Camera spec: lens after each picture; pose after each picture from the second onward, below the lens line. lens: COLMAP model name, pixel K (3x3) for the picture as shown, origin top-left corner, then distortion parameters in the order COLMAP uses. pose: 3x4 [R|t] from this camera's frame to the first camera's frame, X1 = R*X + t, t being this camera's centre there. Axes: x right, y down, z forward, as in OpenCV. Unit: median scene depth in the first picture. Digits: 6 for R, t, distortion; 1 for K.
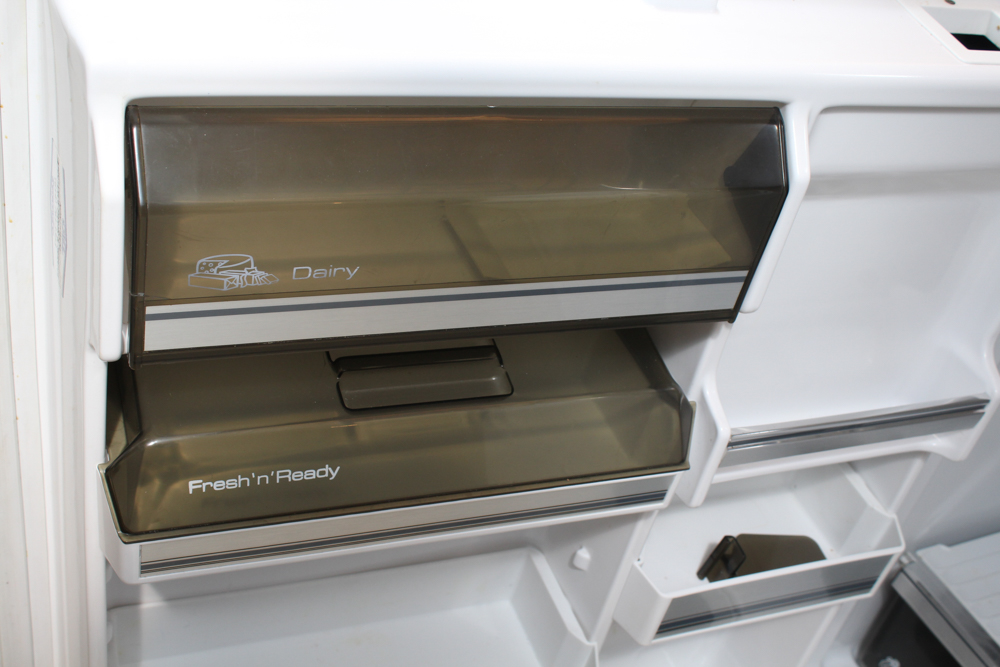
lens RADIAL K [[1270.2, 0, 500.0], [0, 1270.2, 333.5], [0, 0, 1]] dist [-0.011168, -0.017614]
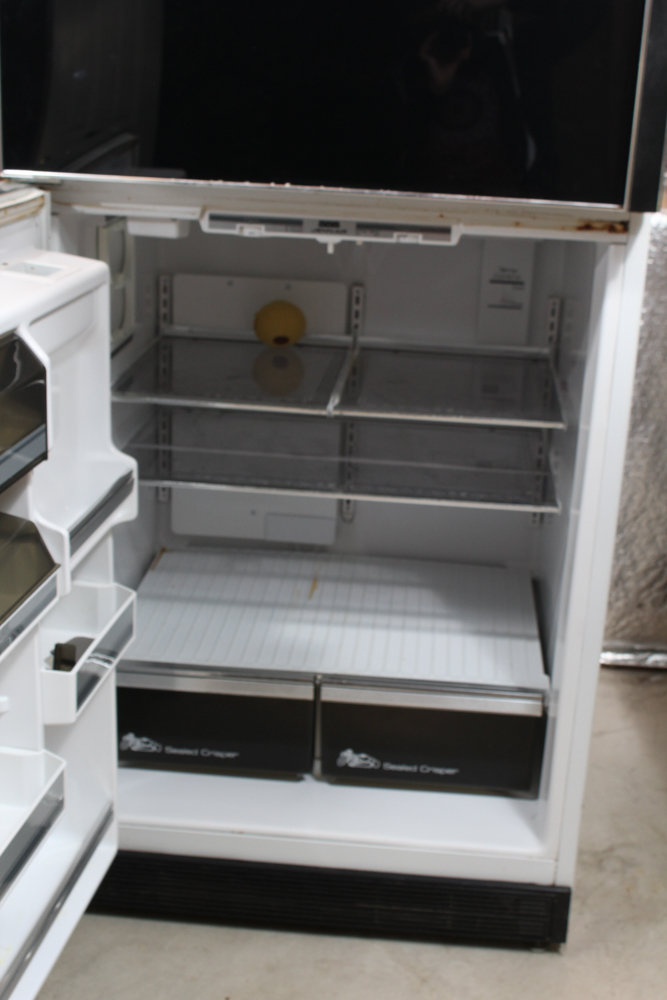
lens RADIAL K [[1369.8, 0, 333.5], [0, 1369.8, 500.0], [0, 0, 1]] dist [-0.005318, -0.005491]
pose [[0.549982, -0.469575, 0.690666, -0.782064], [0.572795, 0.813910, 0.097246, 0.066672], [-0.607804, 0.342126, 0.716606, -0.451591]]
